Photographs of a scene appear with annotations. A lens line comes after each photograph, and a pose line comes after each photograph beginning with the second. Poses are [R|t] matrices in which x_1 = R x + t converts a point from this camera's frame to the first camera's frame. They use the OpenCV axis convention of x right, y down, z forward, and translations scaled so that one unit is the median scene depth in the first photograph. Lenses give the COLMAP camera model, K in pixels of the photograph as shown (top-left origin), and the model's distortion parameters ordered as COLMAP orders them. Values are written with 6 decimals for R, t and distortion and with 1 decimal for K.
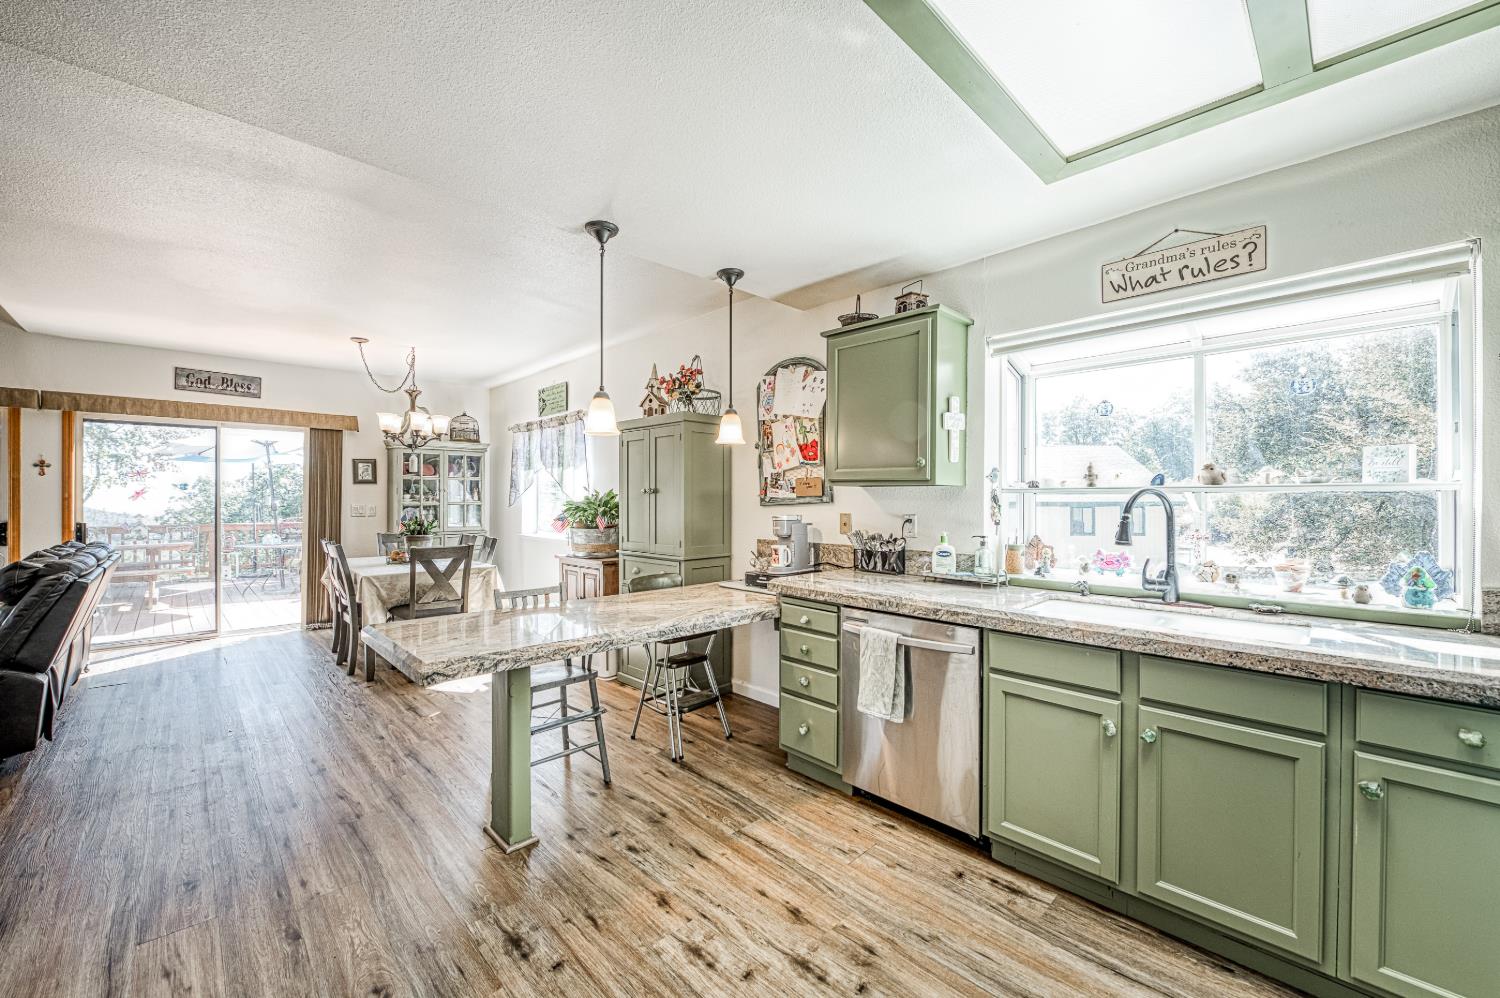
lens RADIAL K [[591.0, 0, 755.4], [0, 591.0, 494.4], [0, 0, 1]] dist [-0.007786, -0.000613]
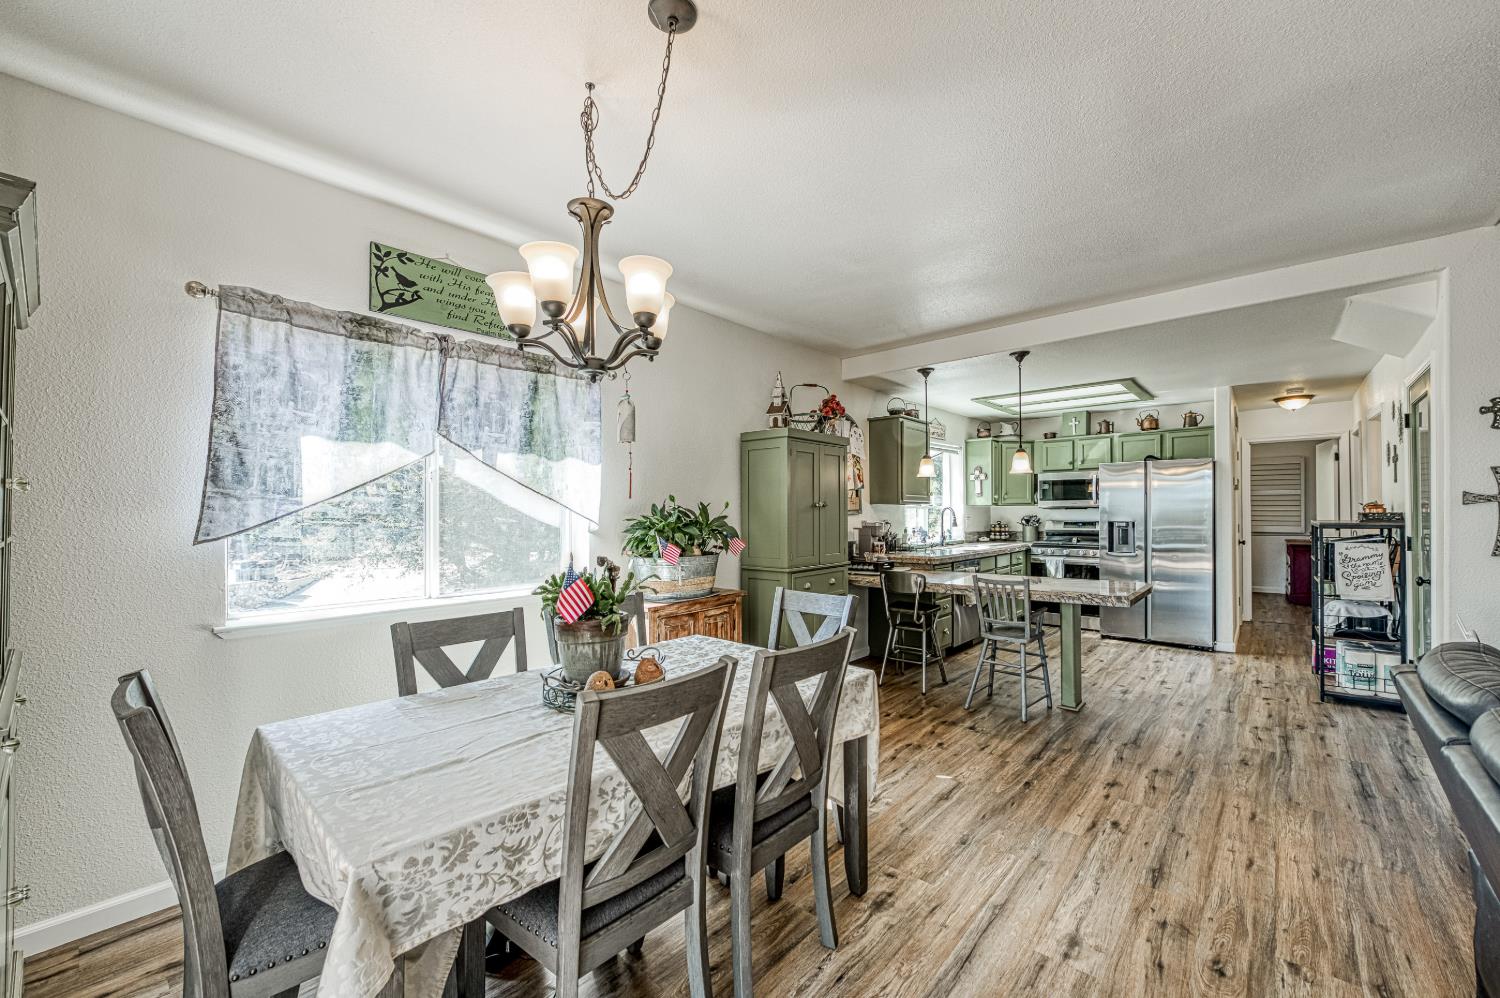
lens RADIAL K [[592.7, 0, 756.0], [0, 592.7, 509.9], [0, 0, 1]] dist [-0.000466, -0.000090]
pose [[-0.075257, 0.004003, 0.997156, -1.392657], [0.001126, 0.999992, -0.003929, 0.008393], [-0.997164, 0.000827, -0.075261, 1.375628]]
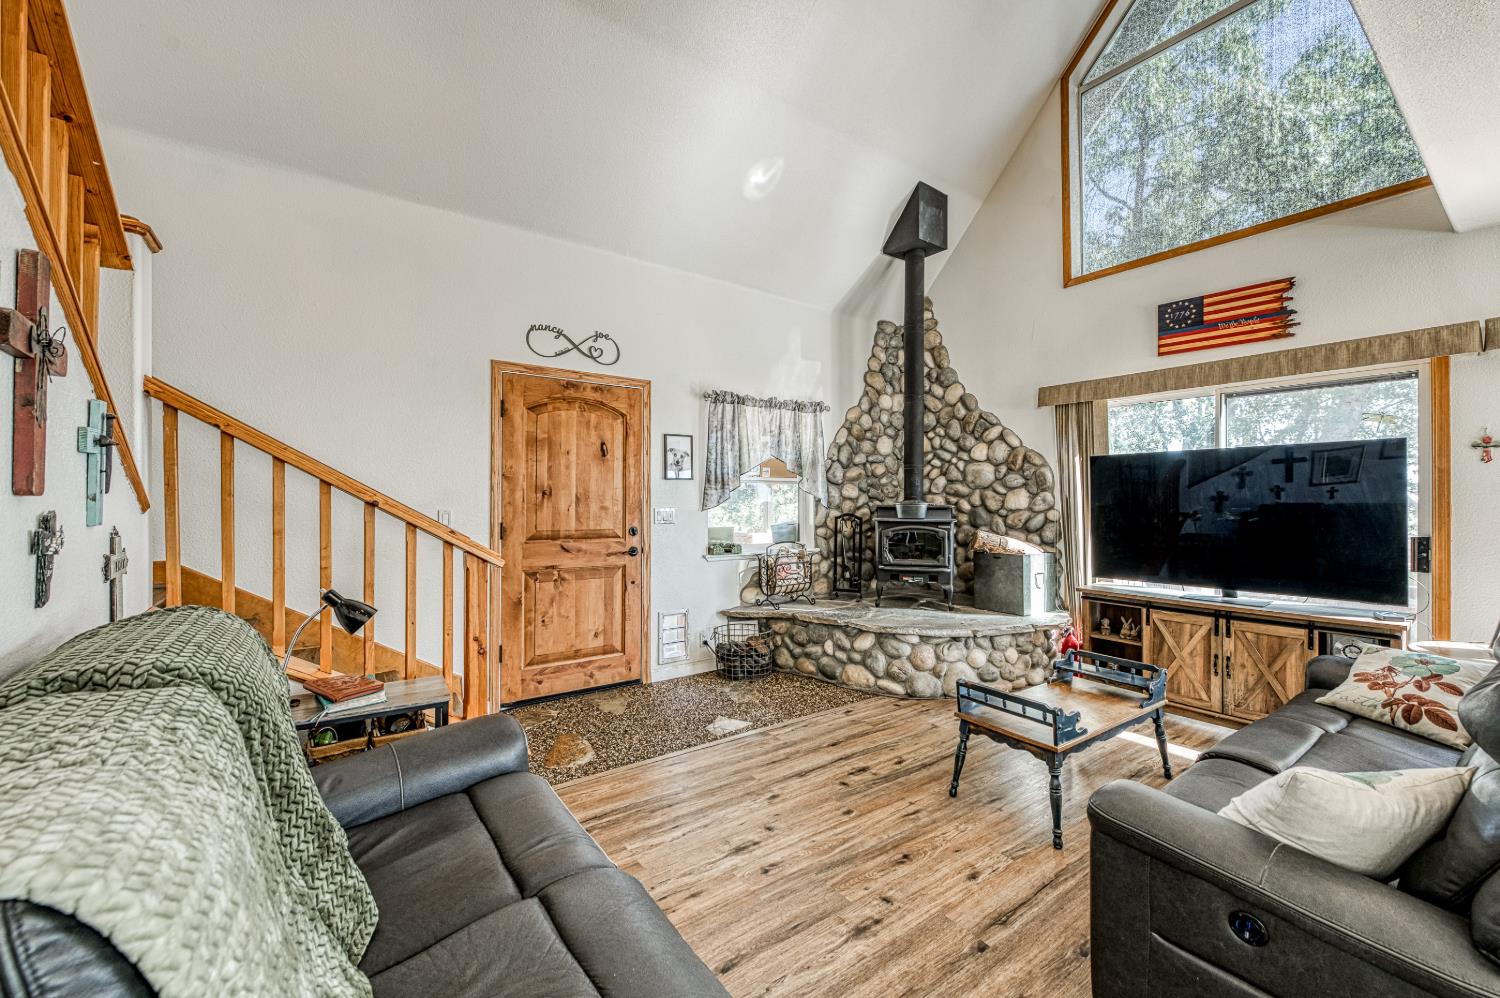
lens RADIAL K [[587.0, 0, 752.1], [0, 587.0, 496.9], [0, 0, 1]] dist [-0.004137, -0.000683]
pose [[-0.158467, -0.002605, -0.987361, -0.683326], [0.006254, 0.999974, -0.003642, 0.001572], [0.987344, -0.006752, -0.158447, 0.462867]]
